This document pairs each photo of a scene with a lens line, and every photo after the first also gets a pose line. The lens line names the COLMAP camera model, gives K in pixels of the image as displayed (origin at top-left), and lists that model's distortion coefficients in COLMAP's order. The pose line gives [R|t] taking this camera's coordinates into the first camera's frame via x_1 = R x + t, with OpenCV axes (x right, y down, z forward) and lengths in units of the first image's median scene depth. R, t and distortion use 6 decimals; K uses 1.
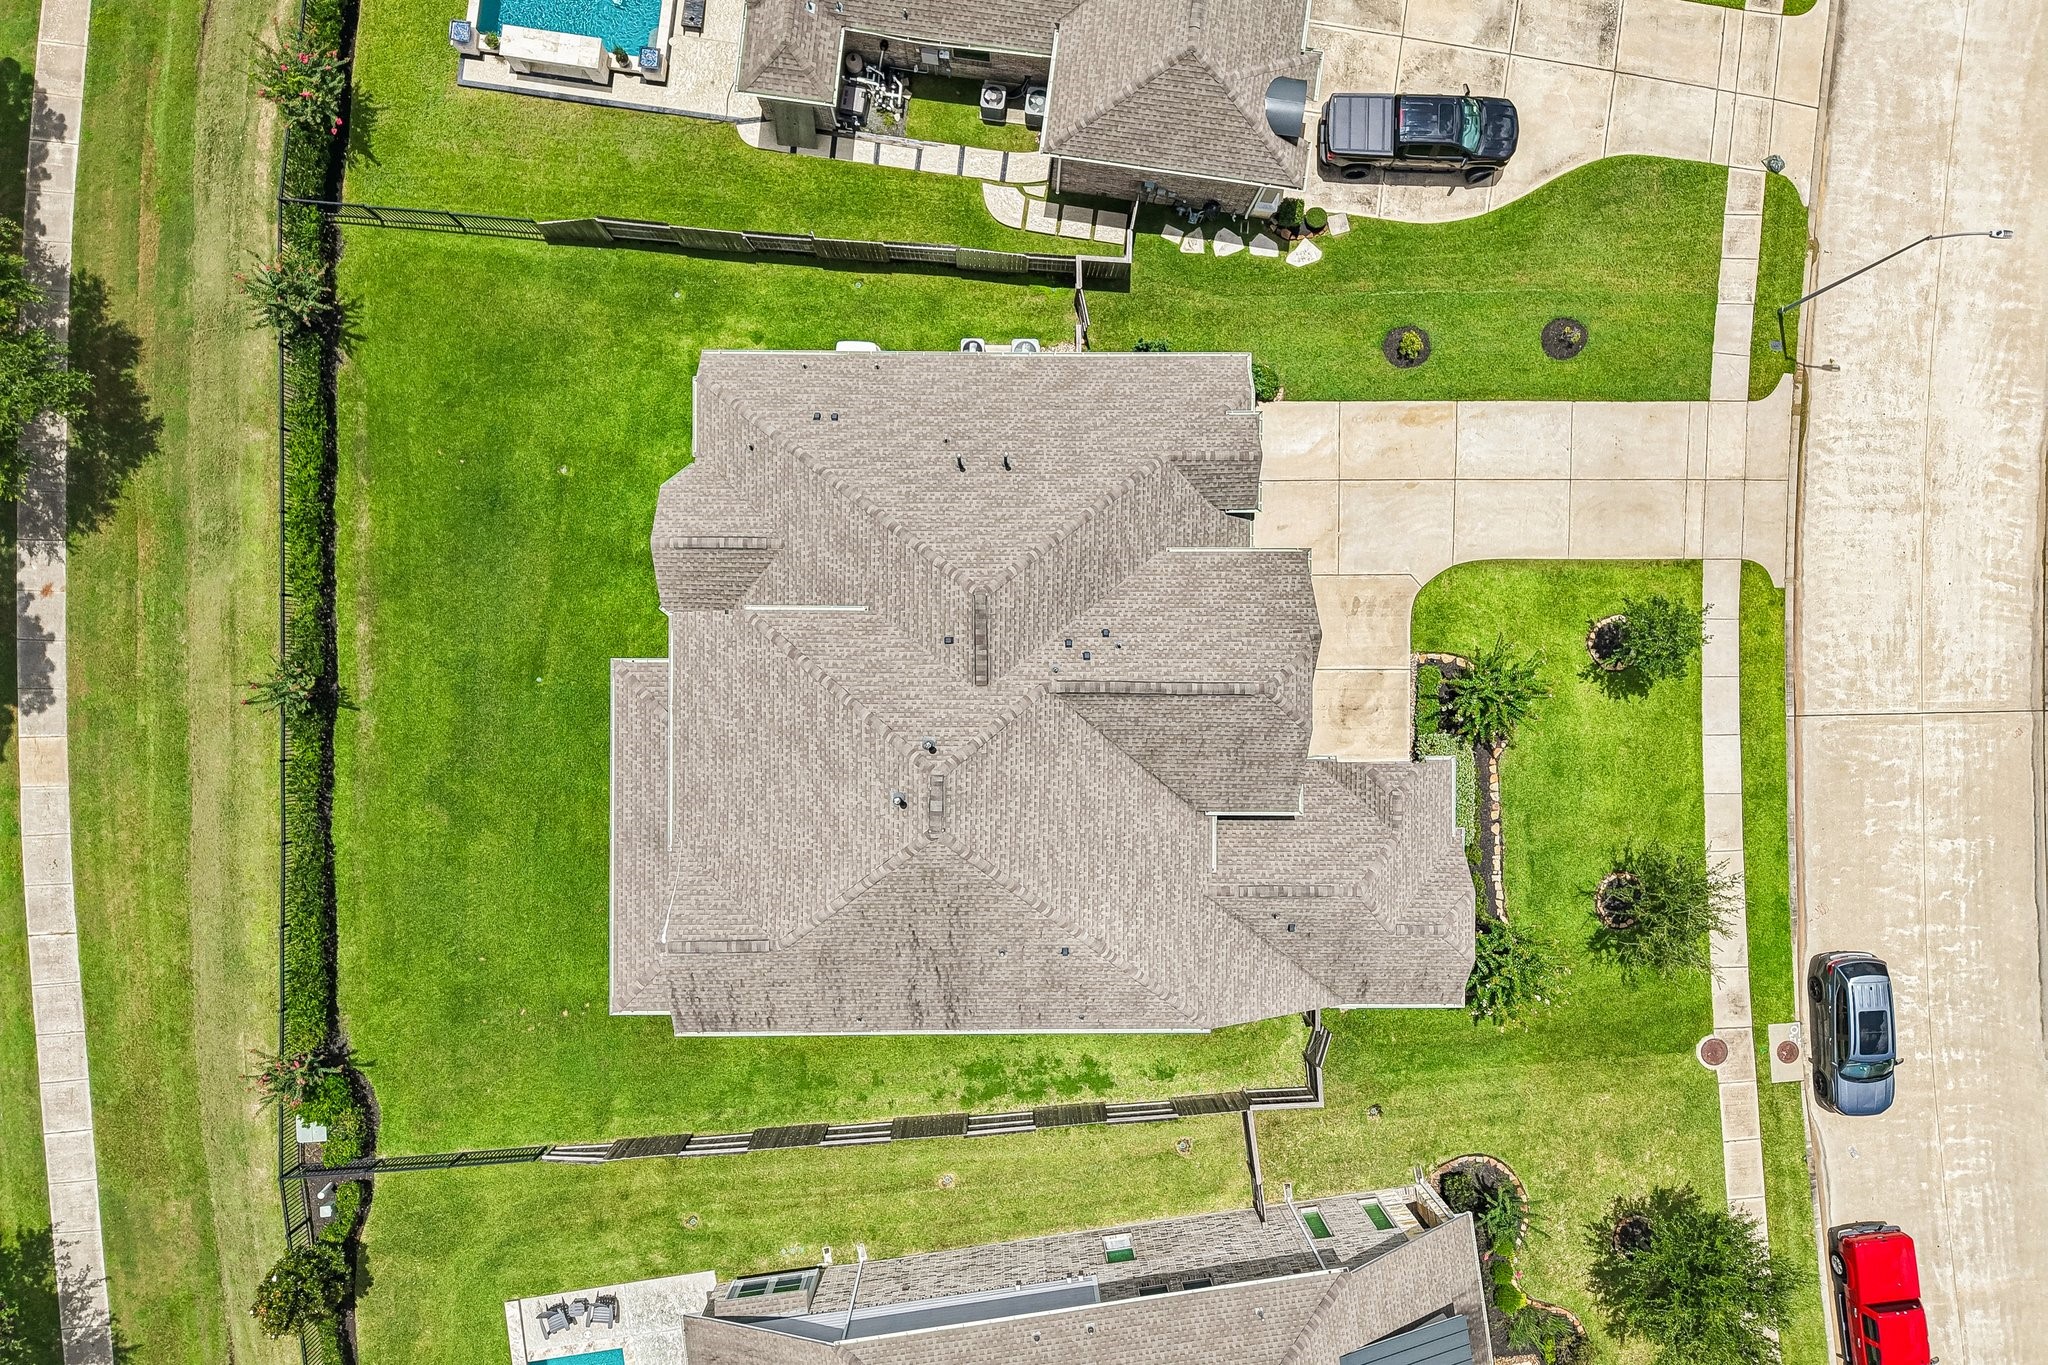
lens RADIAL K [[1350.2, 0, 1023.7], [0, 1350.2, 676.8], [0, 0, 1]] dist [0.011424, -0.016602]
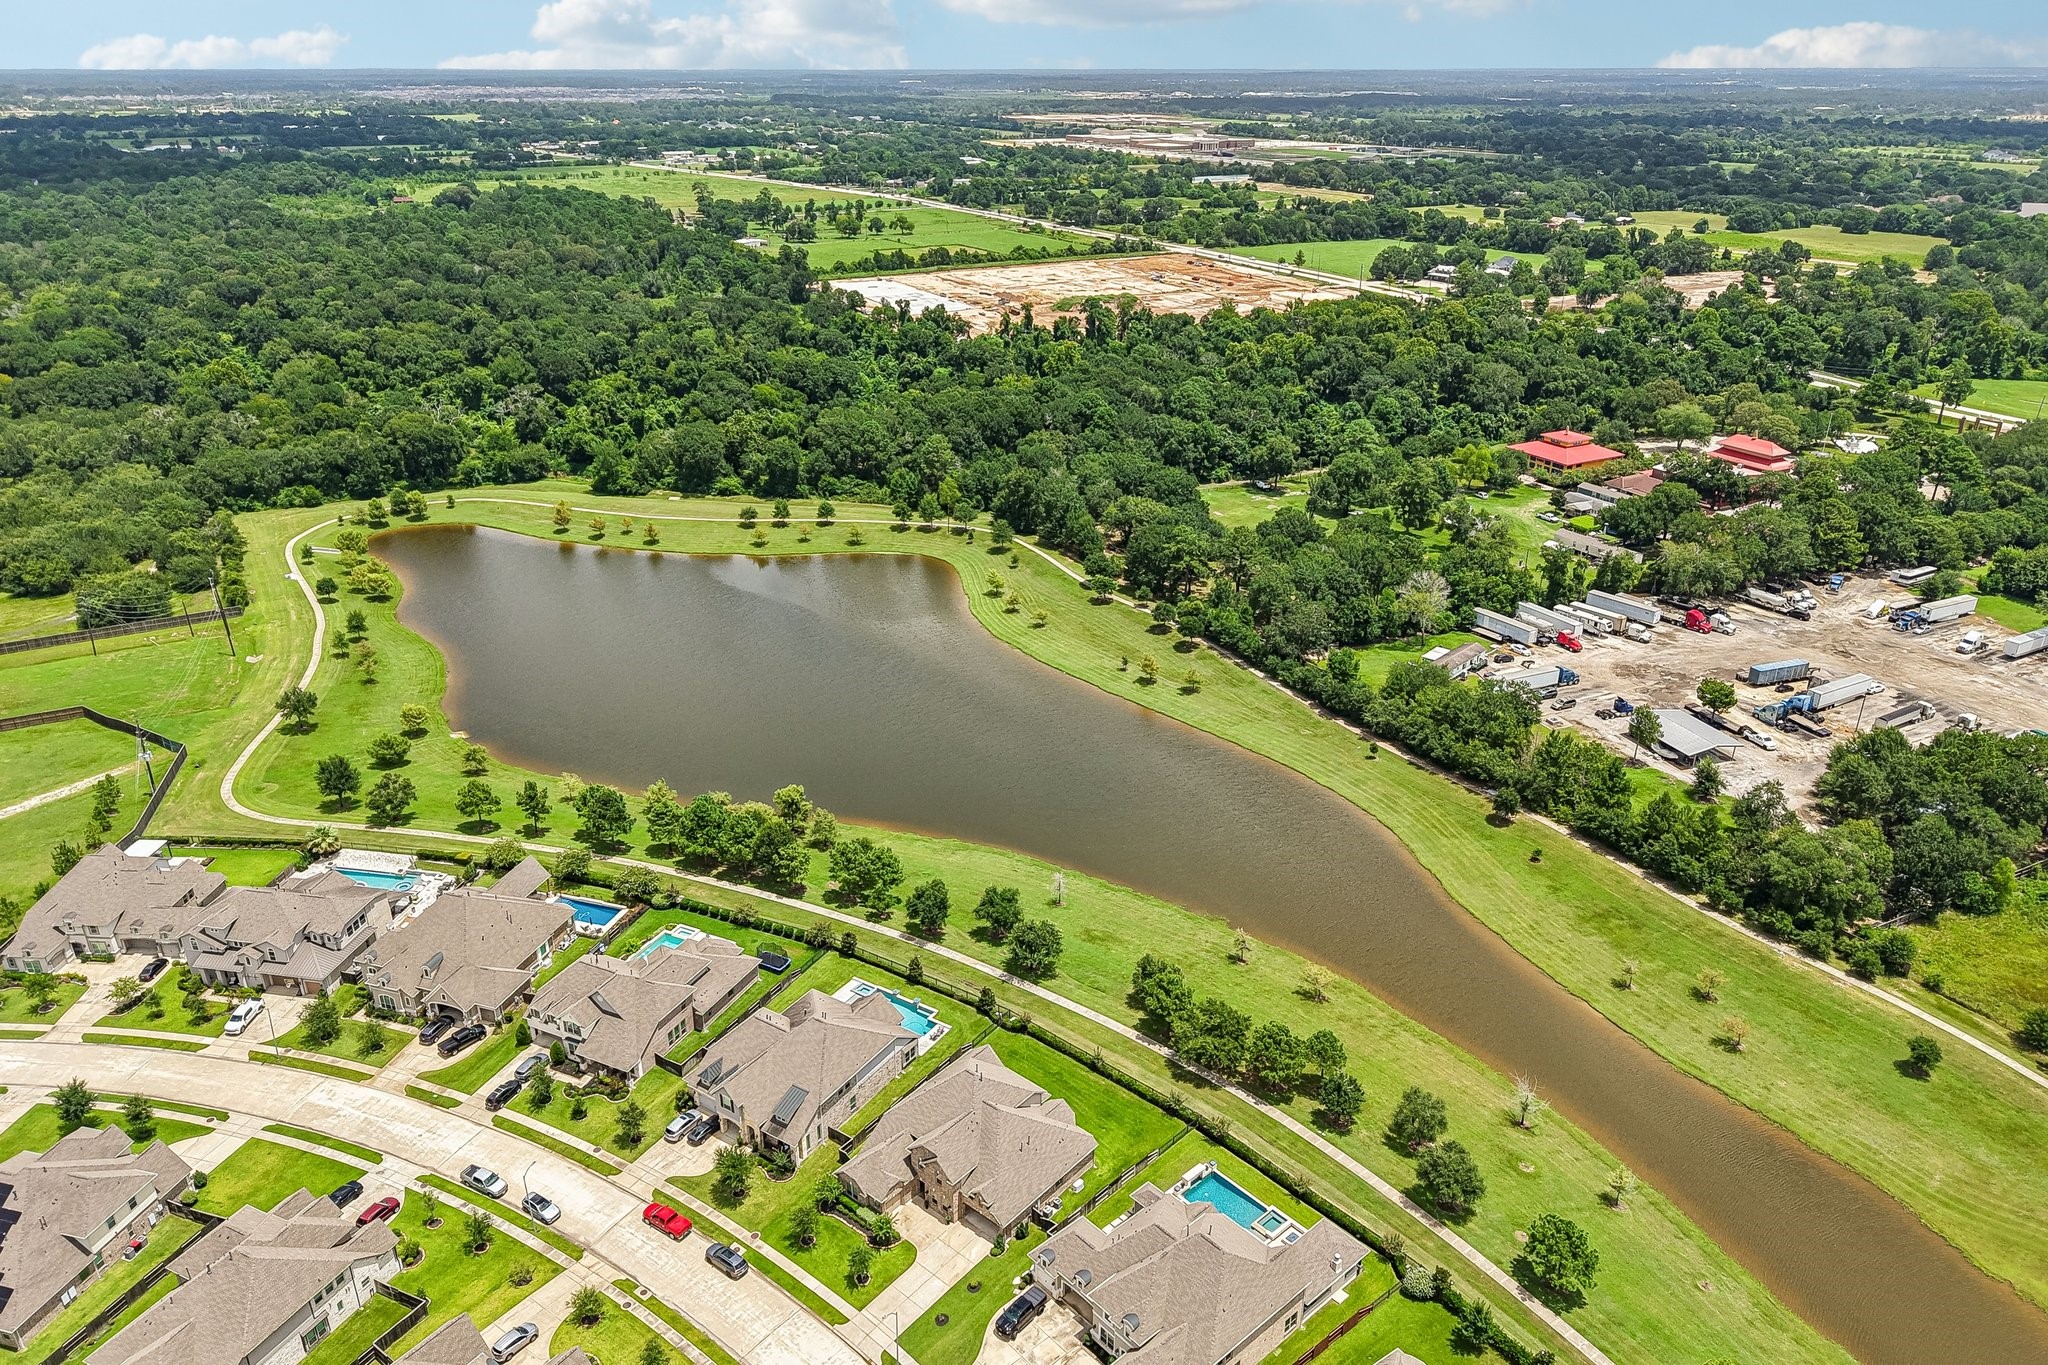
lens RADIAL K [[1350.2, 0, 1025.0], [0, 1350.2, 682.5], [0, 0, 1]] dist [0.011424, -0.016602]
pose [[-0.651478, 0.299303, -0.697133, 2.018922], [-0.758457, -0.278587, 0.589179, -1.832659], [-0.017869, 0.912582, 0.408502, -1.633774]]
